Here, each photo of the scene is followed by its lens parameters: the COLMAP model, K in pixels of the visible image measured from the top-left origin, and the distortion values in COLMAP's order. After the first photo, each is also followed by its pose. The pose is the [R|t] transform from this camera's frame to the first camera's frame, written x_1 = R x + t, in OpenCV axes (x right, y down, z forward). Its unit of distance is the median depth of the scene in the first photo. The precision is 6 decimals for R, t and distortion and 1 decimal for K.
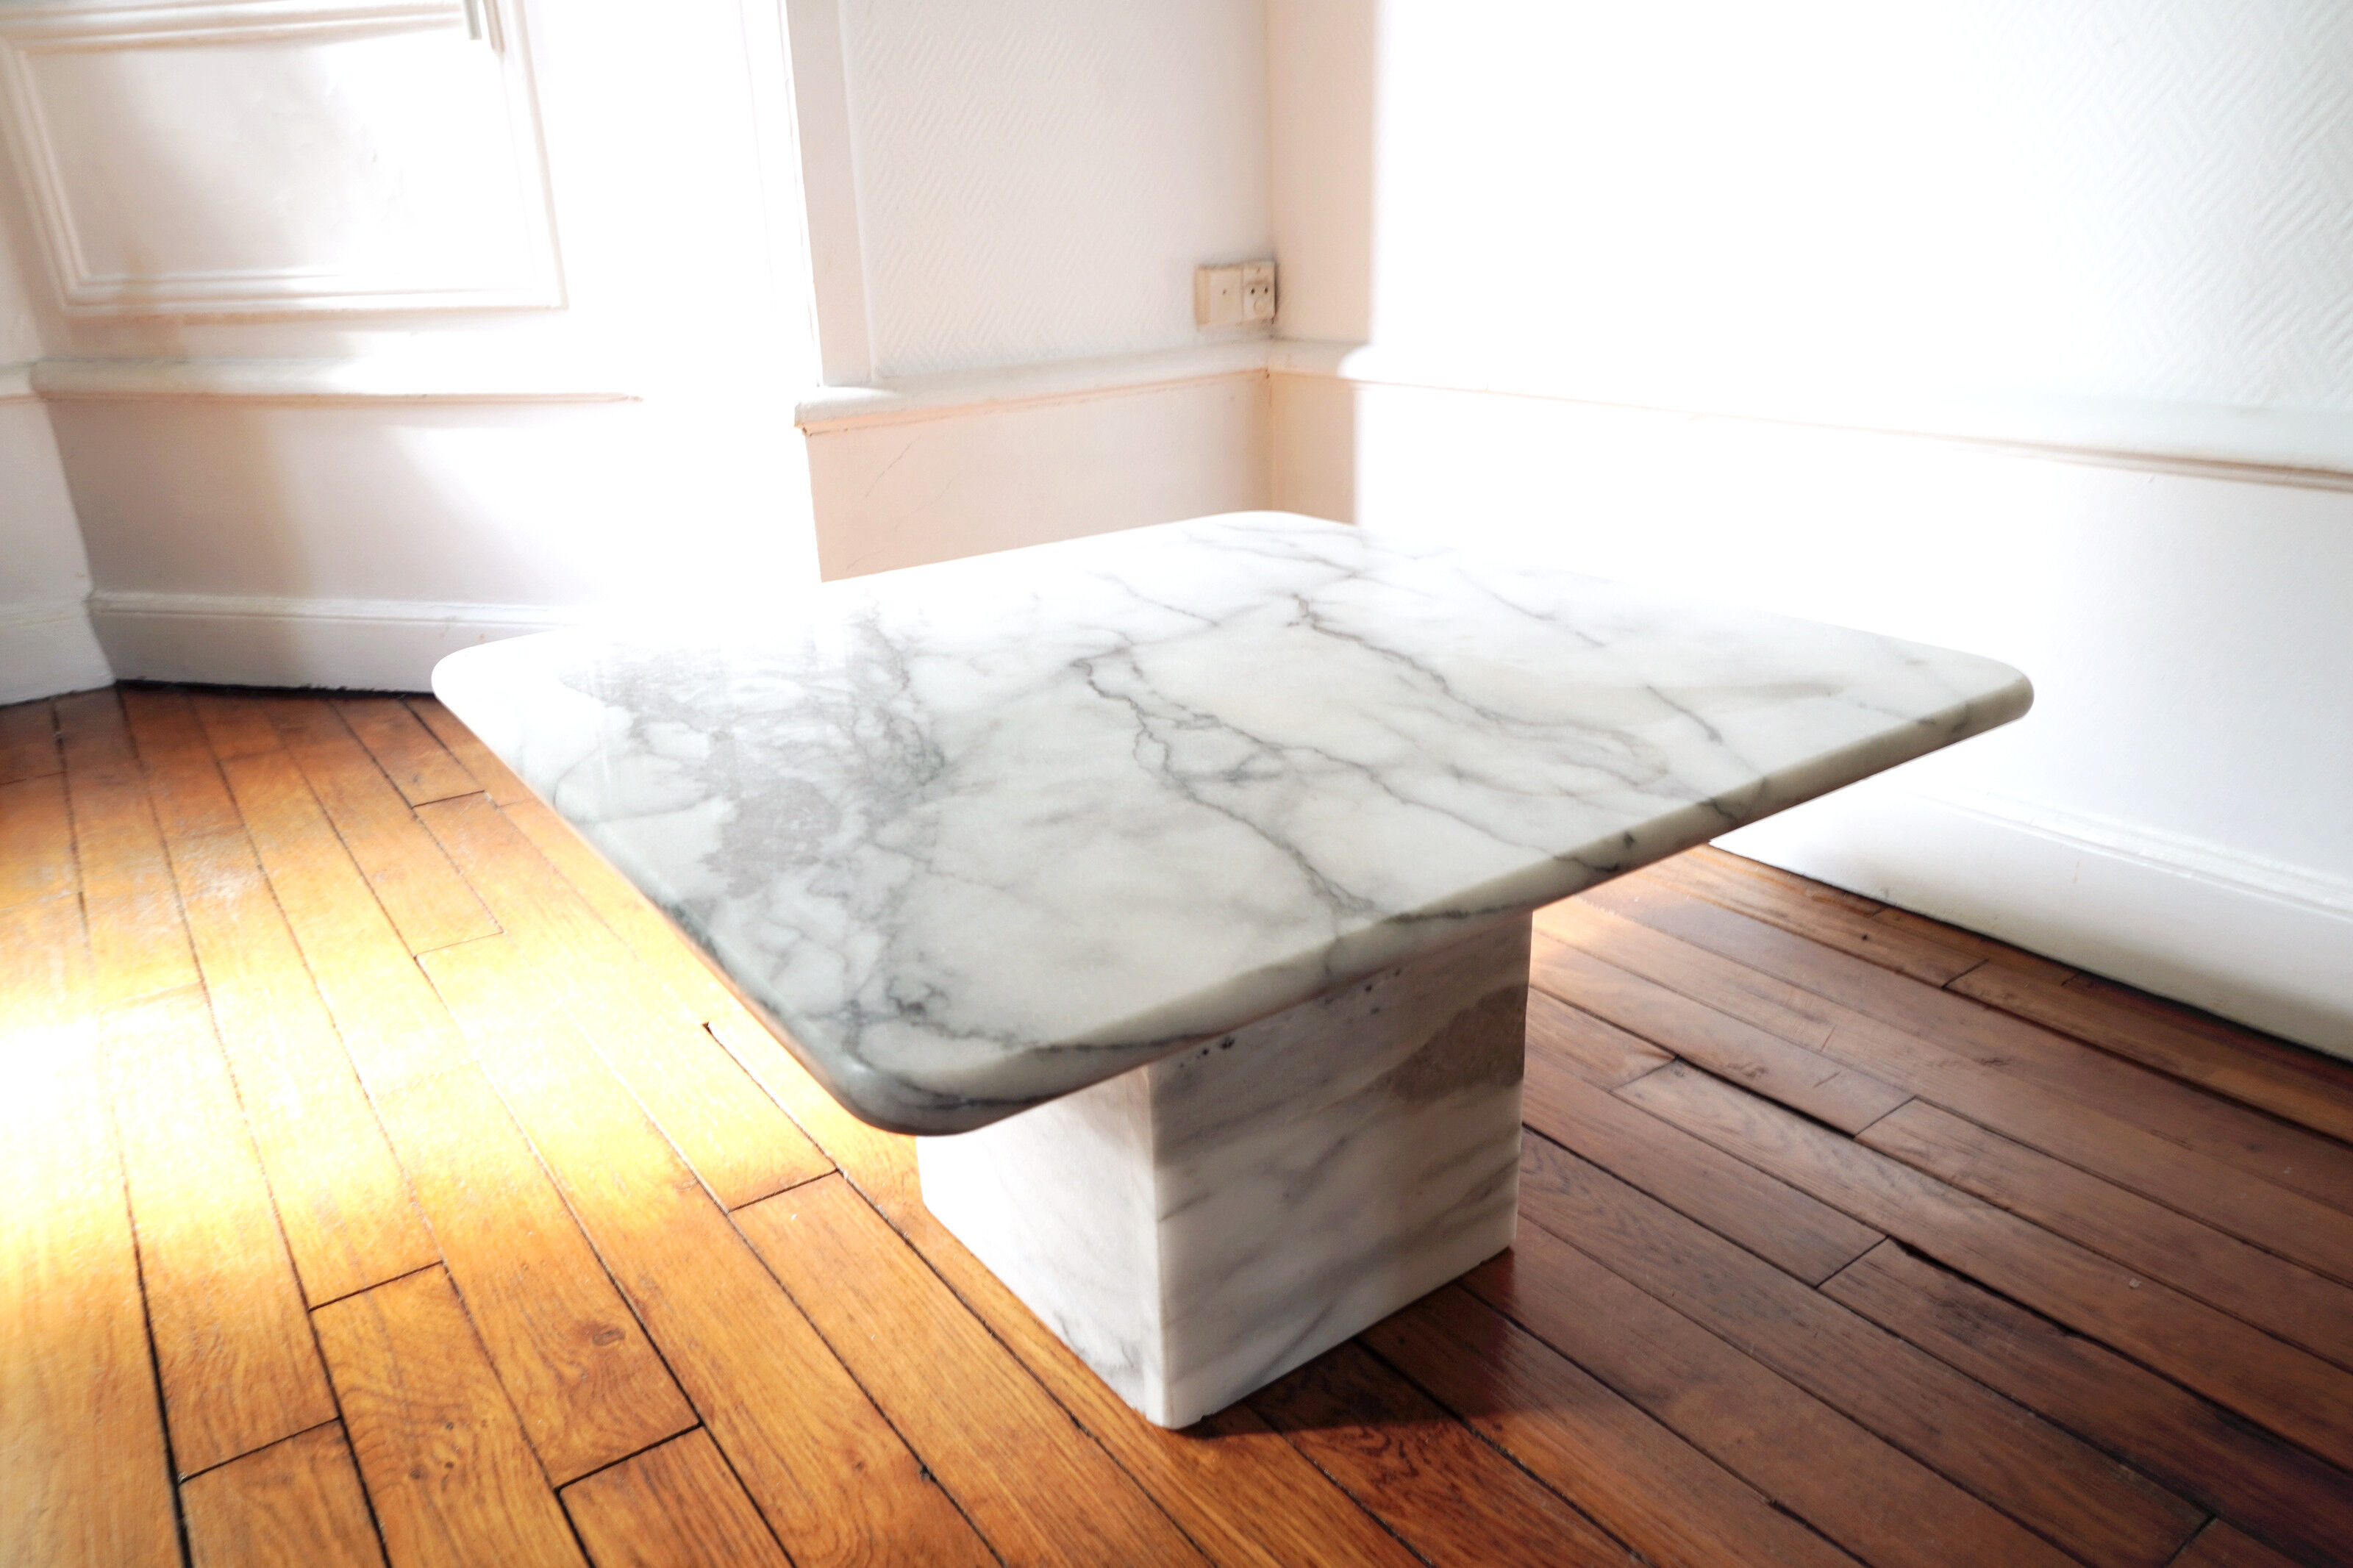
lens RADIAL K [[1562.5, 0, 1178.2], [0, 1562.5, 790.0], [0, 0, 1]] dist [-0.040227, 0.028482]
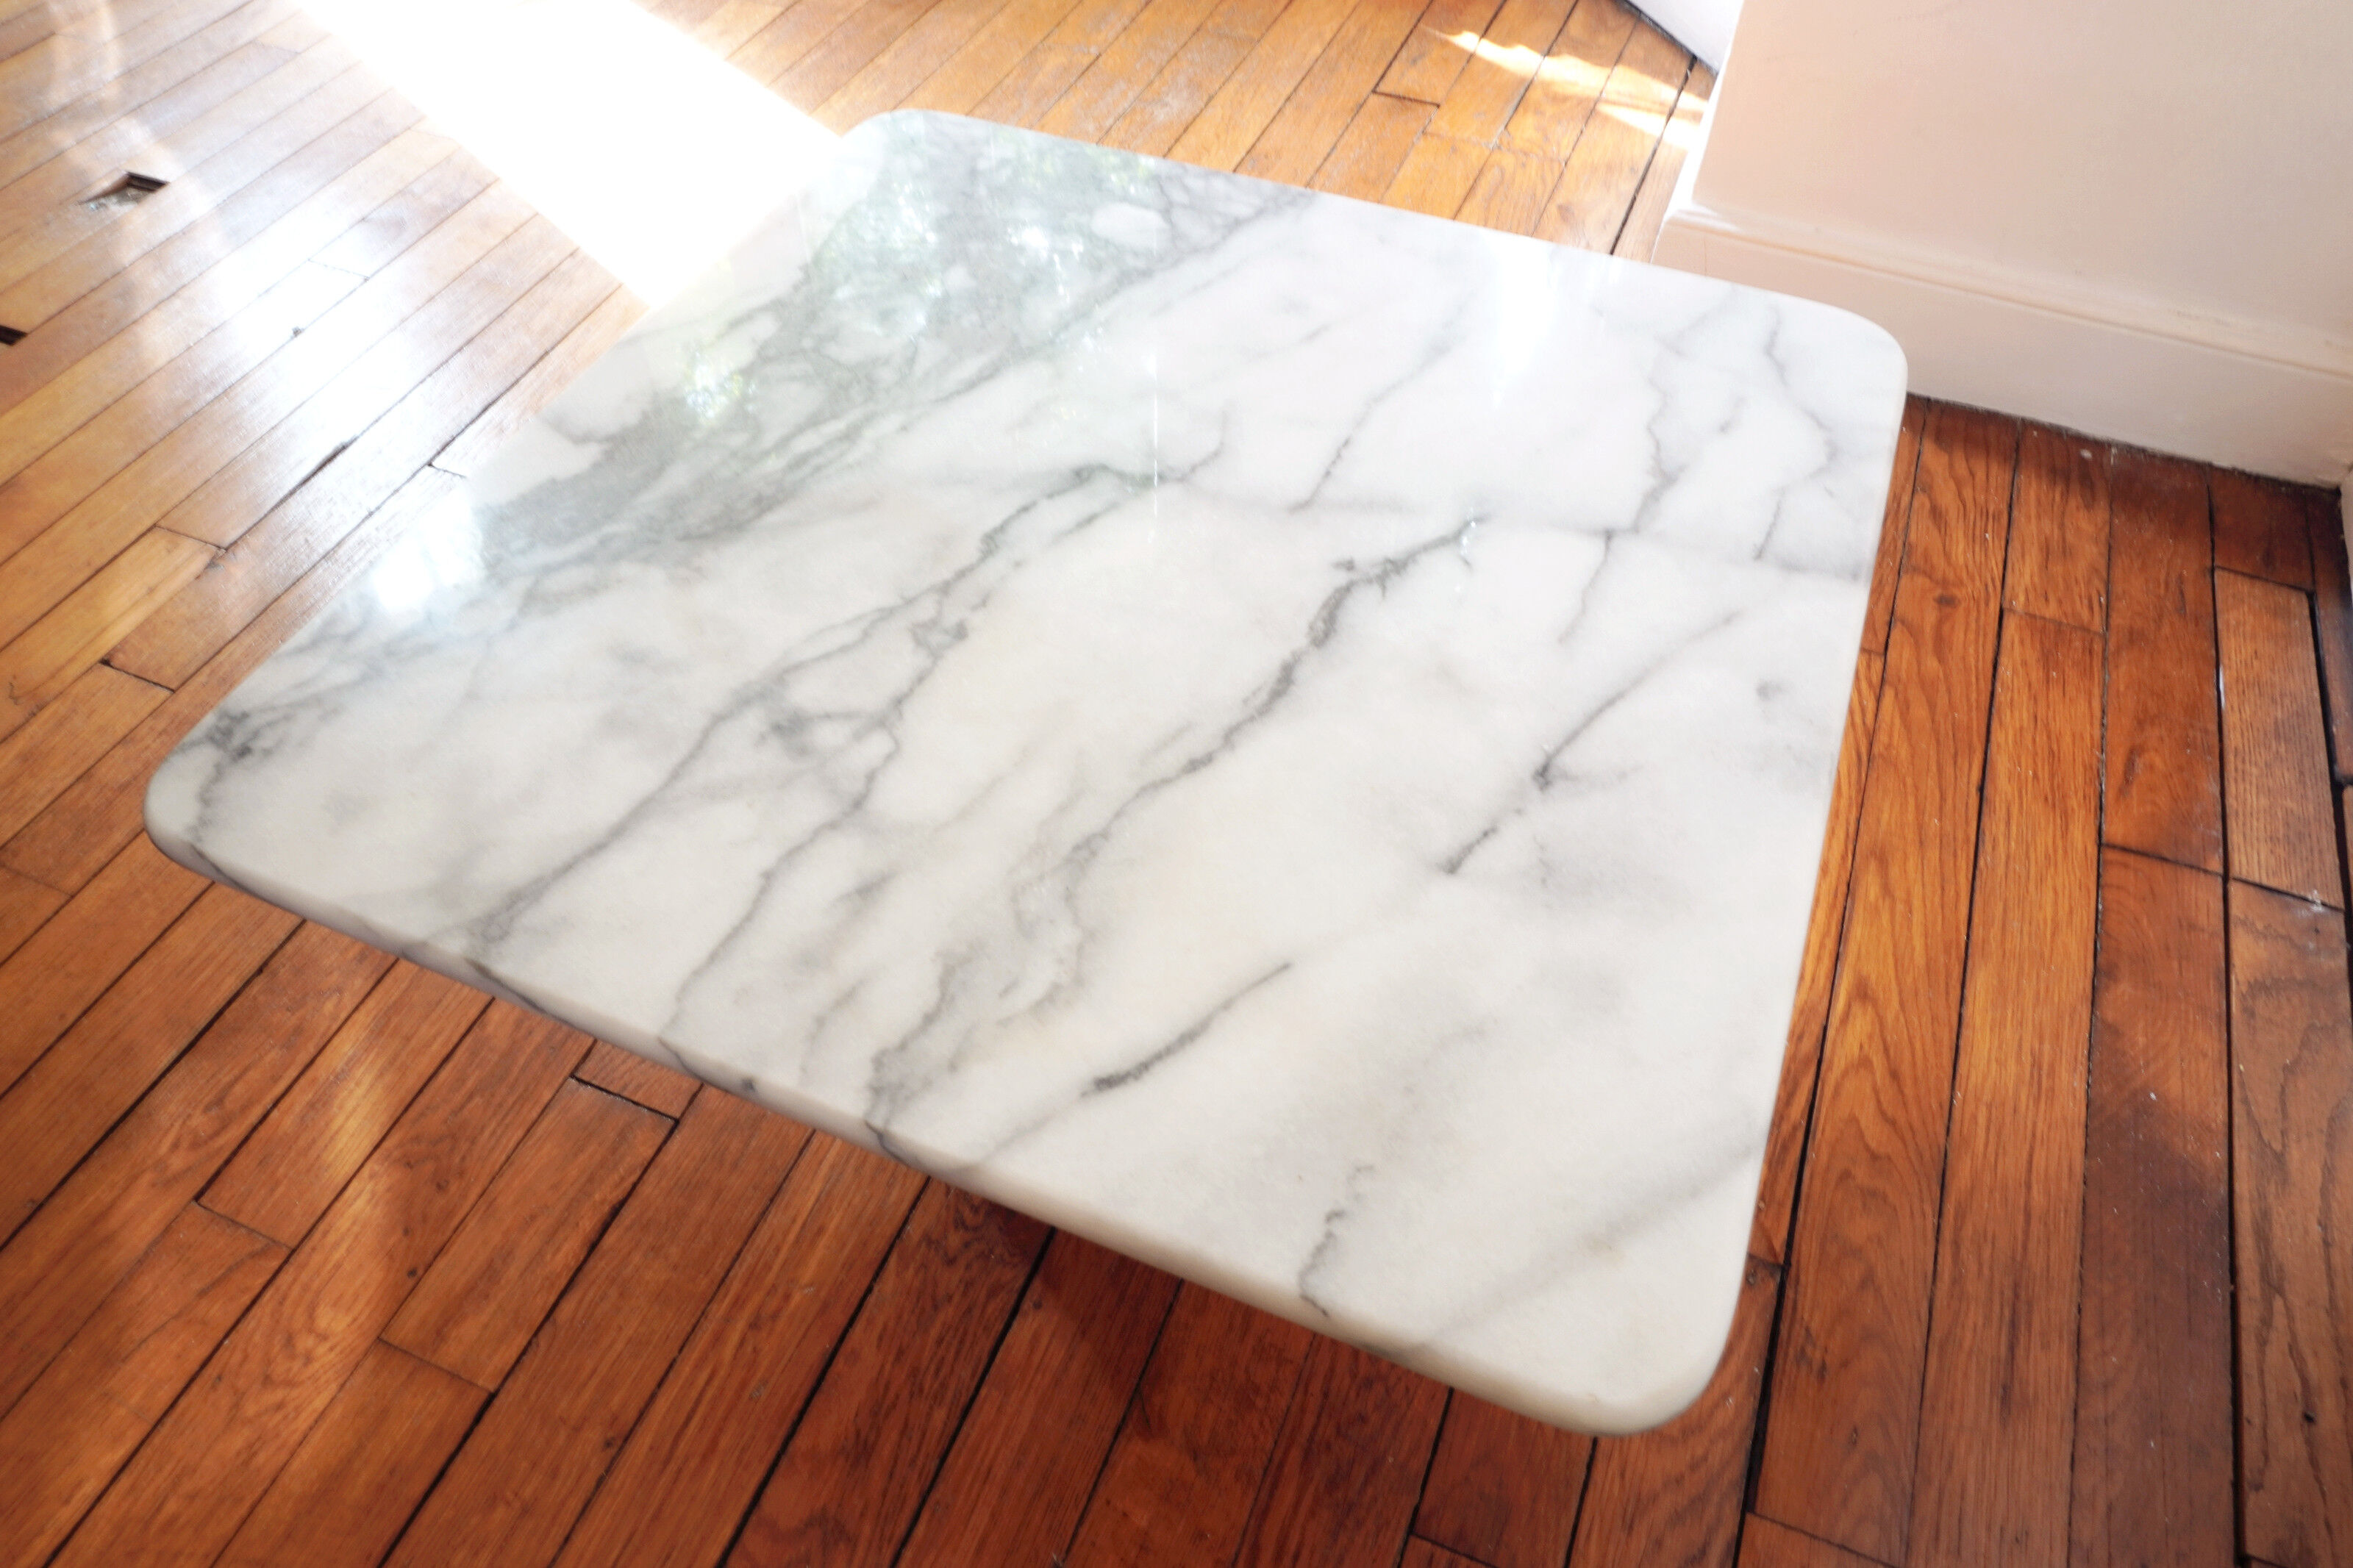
lens RADIAL K [[1562.5, 0, 1178.2], [0, 1562.5, 790.0], [0, 0, 1]] dist [-0.040227, 0.028482]
pose [[0.528050, 0.677520, -0.511986, 0.587691], [-0.316982, 0.716573, 0.621325, -0.563251], [0.787836, -0.165800, 0.593149, 0.516836]]
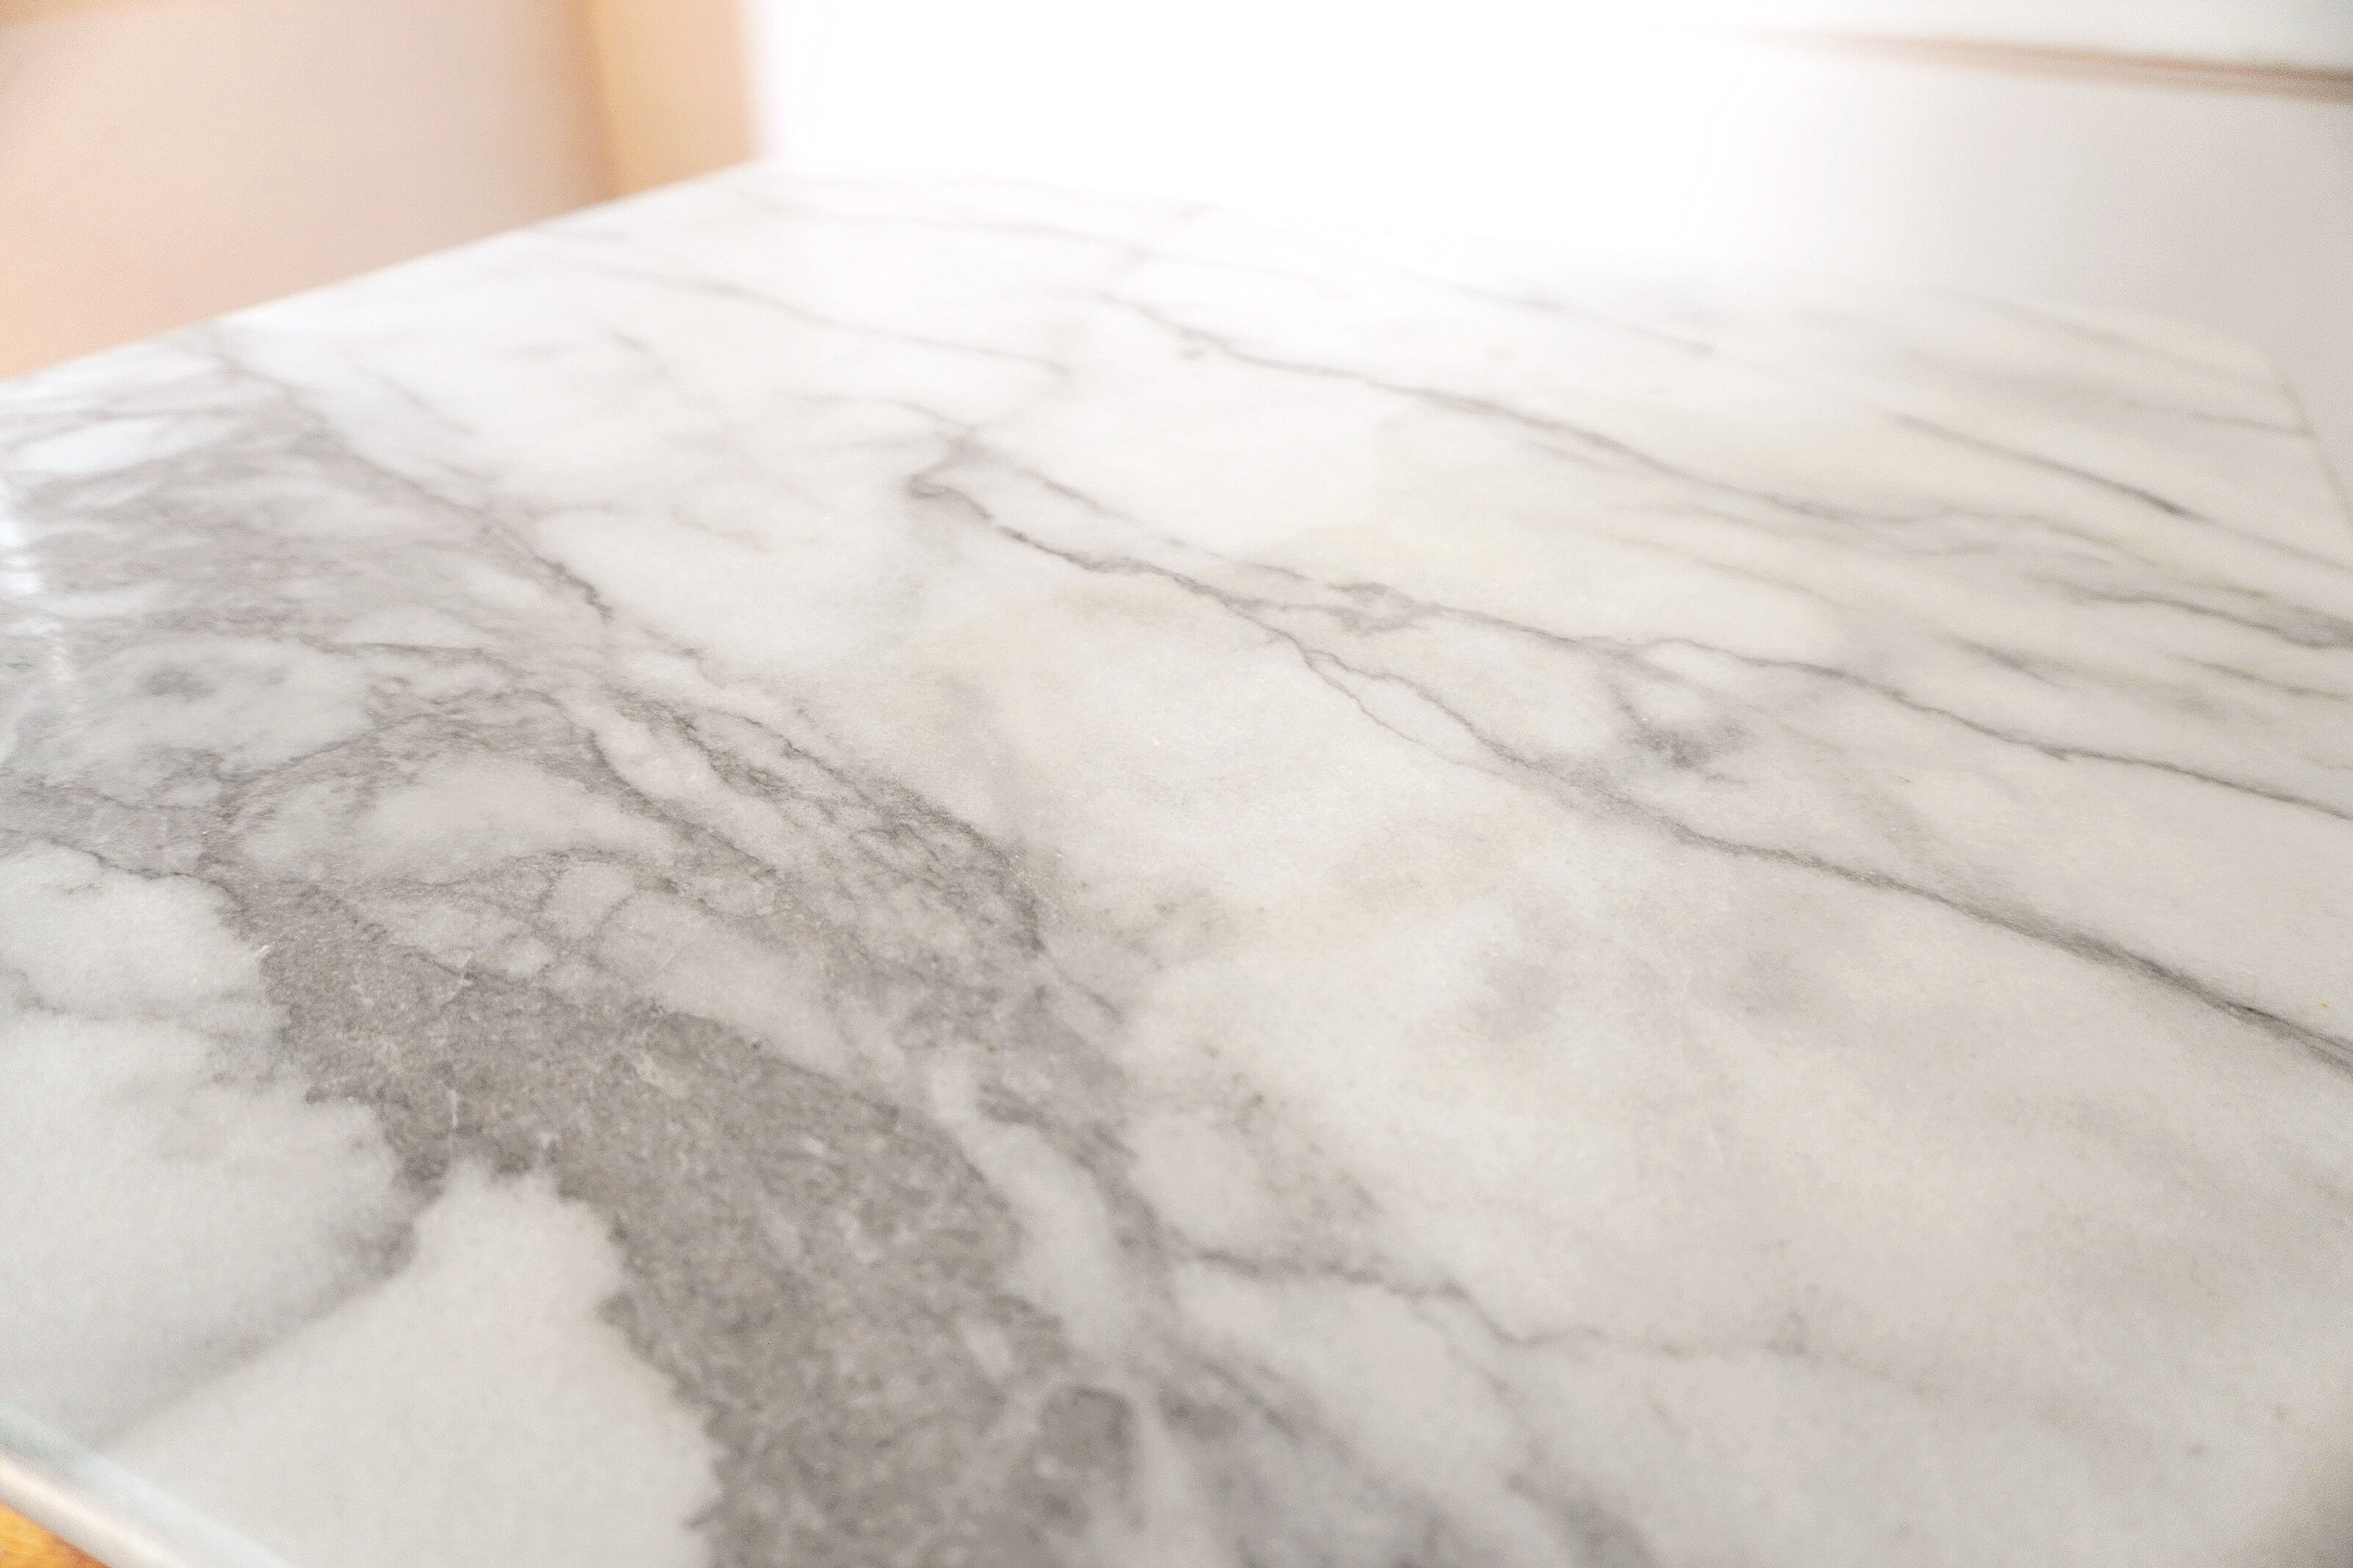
lens RADIAL K [[1562.5, 0, 1178.2], [0, 1562.5, 790.0], [0, 0, 1]] dist [-0.040227, 0.028482]
pose [[0.864006, -0.223105, 0.451351, -0.250904], [0.122442, 0.962655, 0.241459, -0.105841], [-0.488367, -0.153358, 0.859057, 0.577119]]
